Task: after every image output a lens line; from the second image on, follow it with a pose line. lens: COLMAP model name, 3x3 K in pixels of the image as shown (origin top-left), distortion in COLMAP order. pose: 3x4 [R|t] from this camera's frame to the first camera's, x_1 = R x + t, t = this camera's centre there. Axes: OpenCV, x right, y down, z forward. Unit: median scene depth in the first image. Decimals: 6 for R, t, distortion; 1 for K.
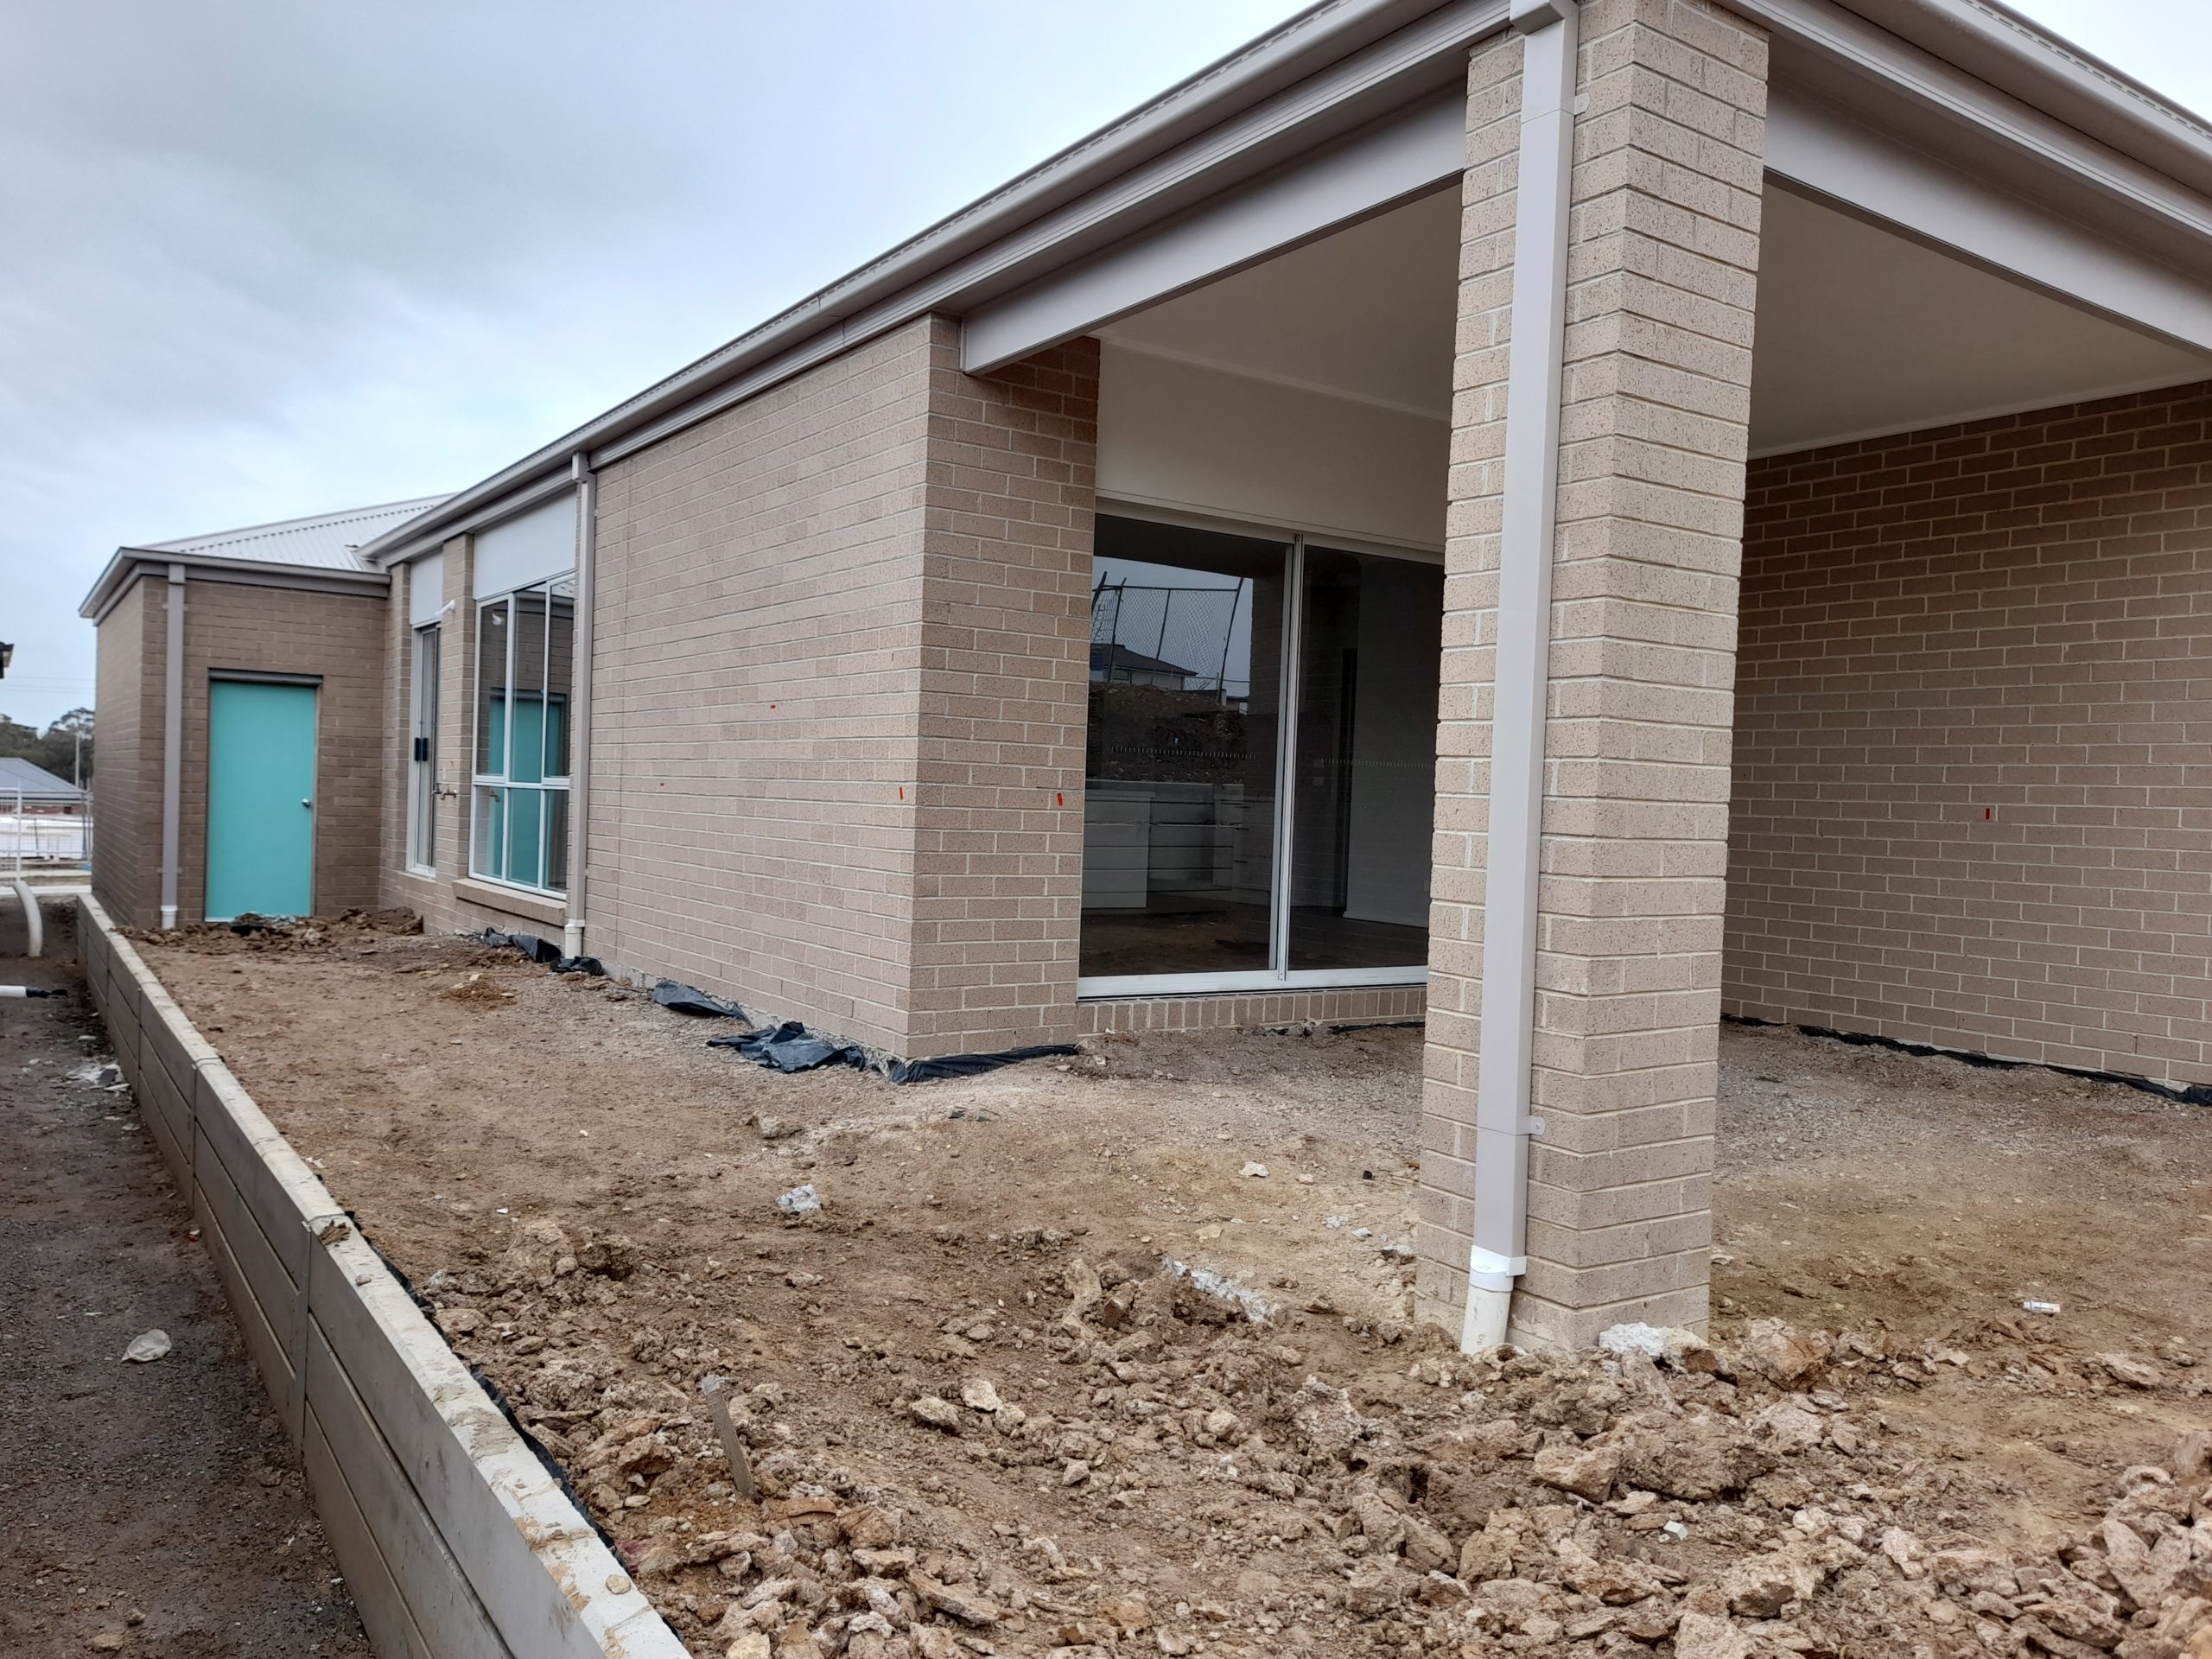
lens RADIAL K [[1609.0, 0, 1103.8], [0, 1609.0, 842.0], [0, 0, 1]] dist [0.074836, -0.071617]
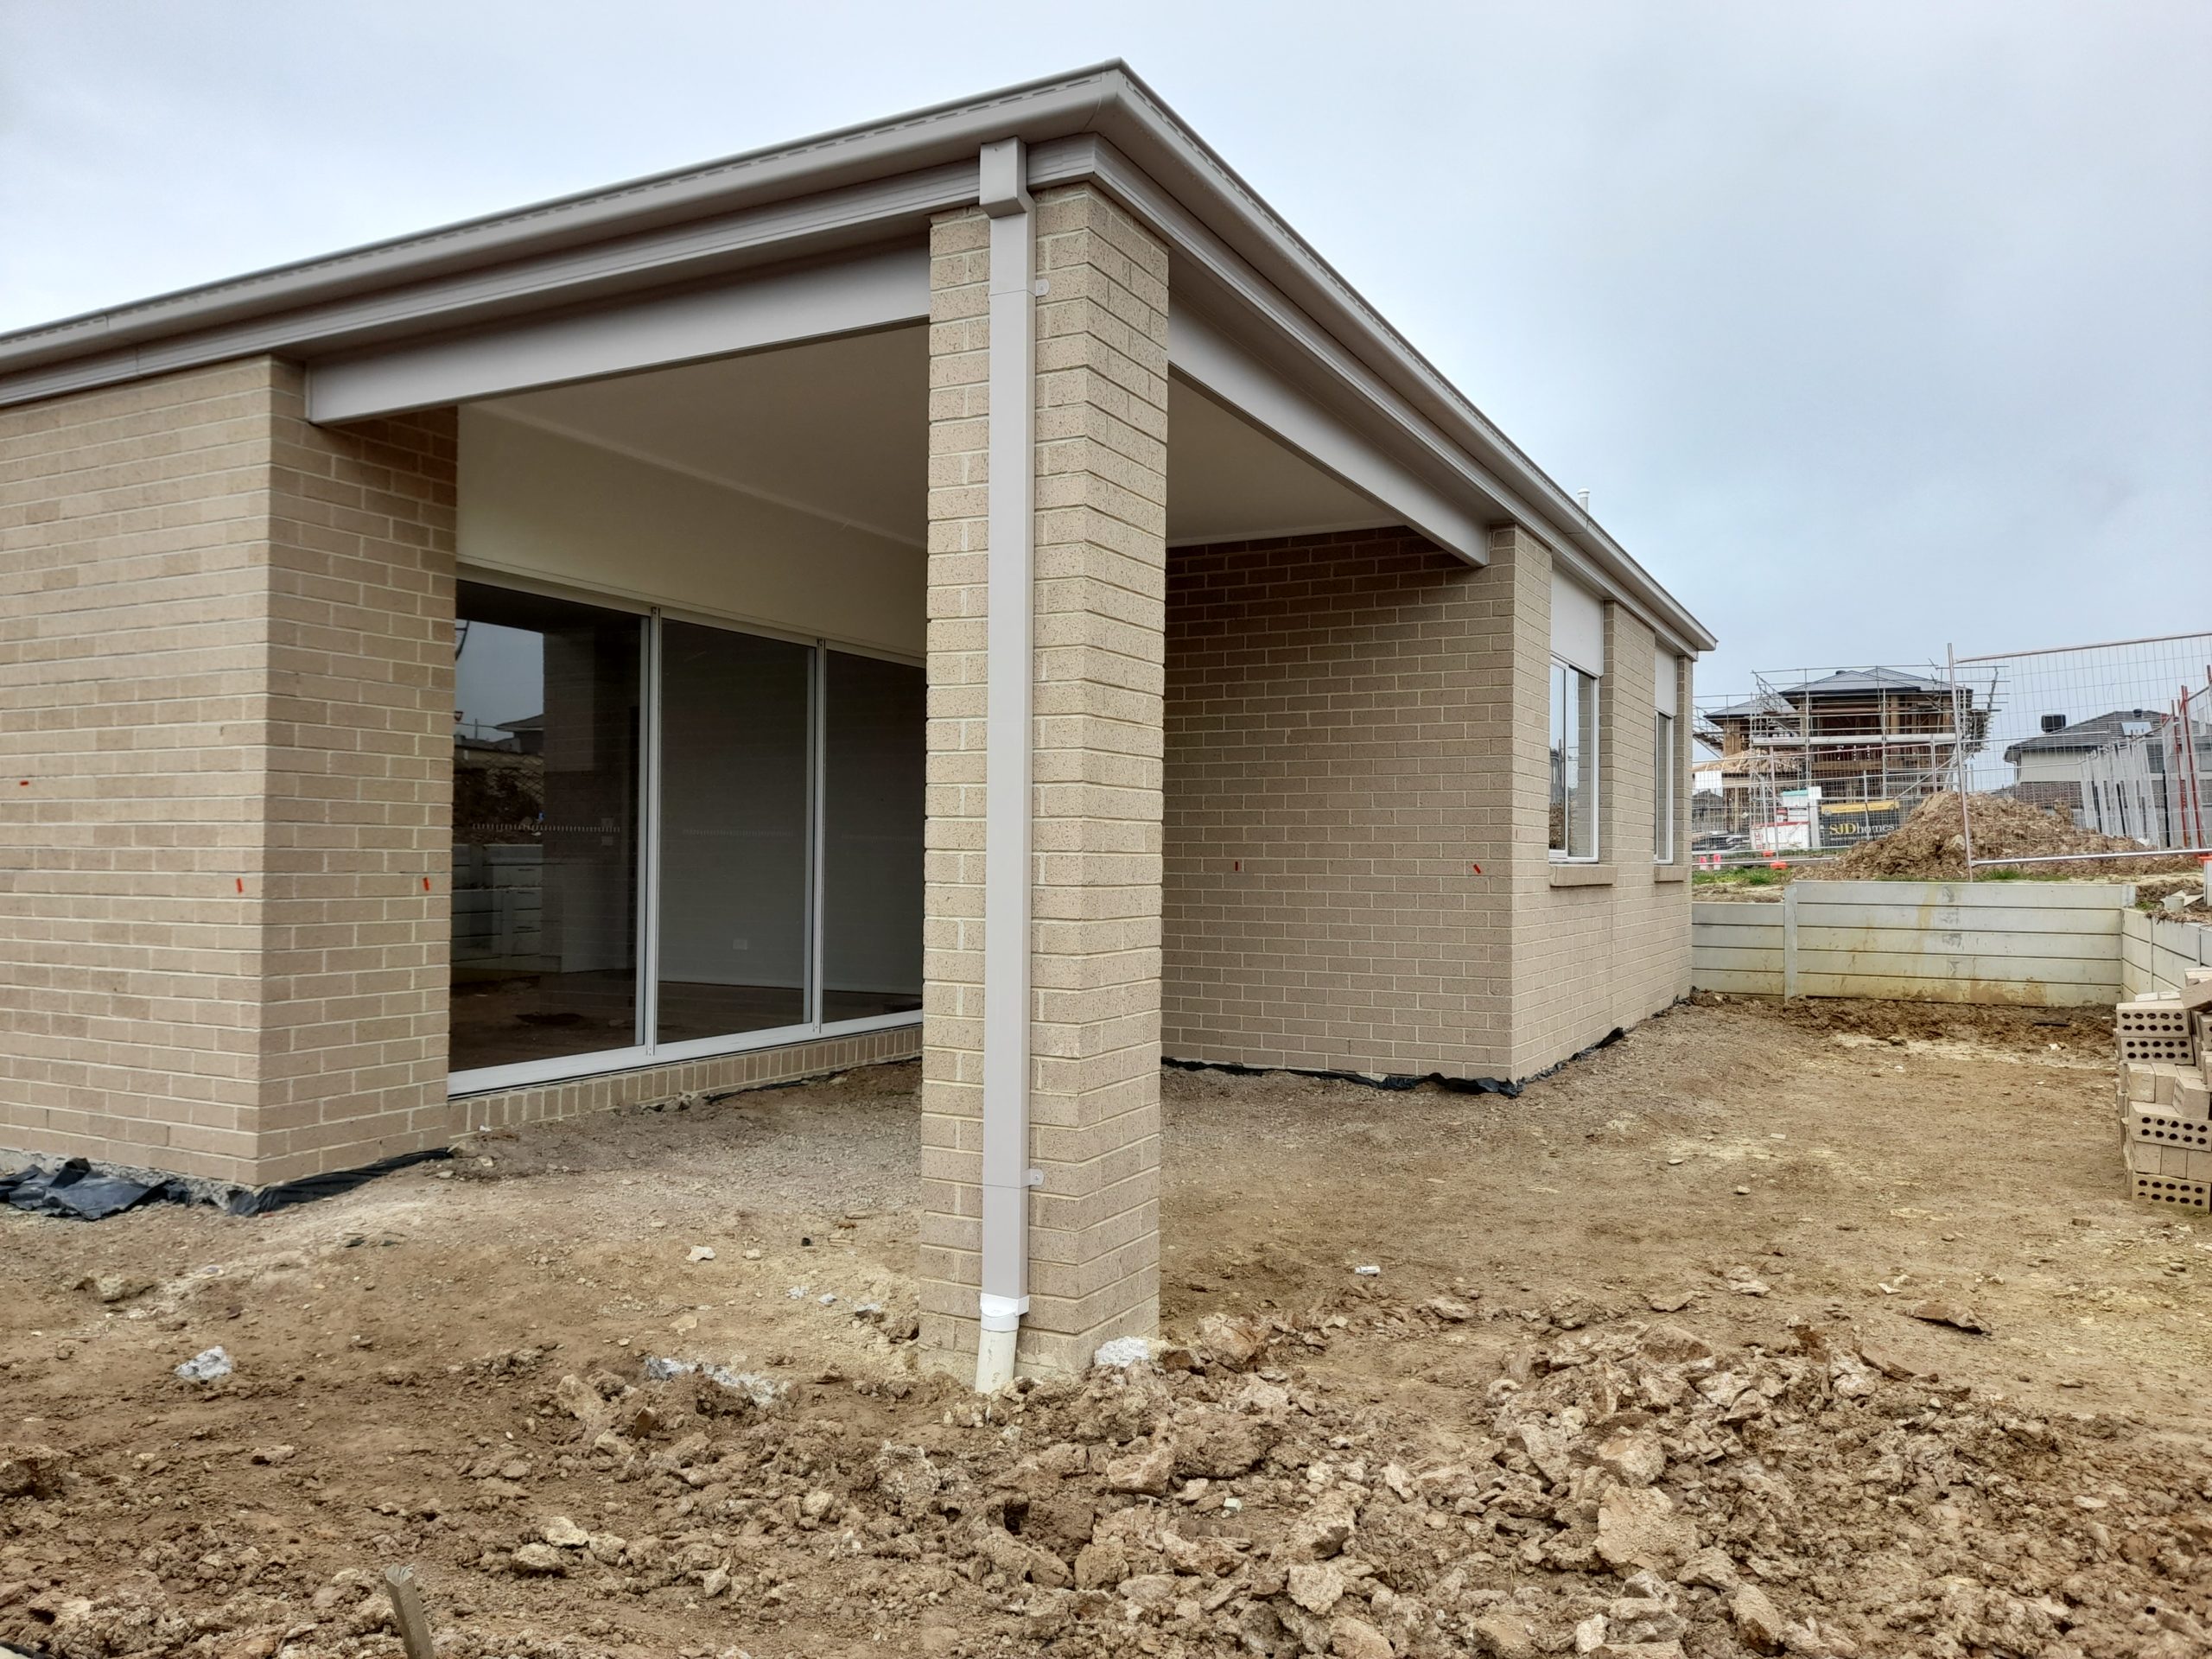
lens RADIAL K [[1609.0, 0, 1103.8], [0, 1609.0, 842.0], [0, 0, 1]] dist [0.074836, -0.071617]
pose [[0.882141, -0.023793, 0.470384, -0.198404], [0.035207, 0.999260, -0.015481, -0.036443], [-0.469668, 0.030217, 0.882326, -0.020431]]
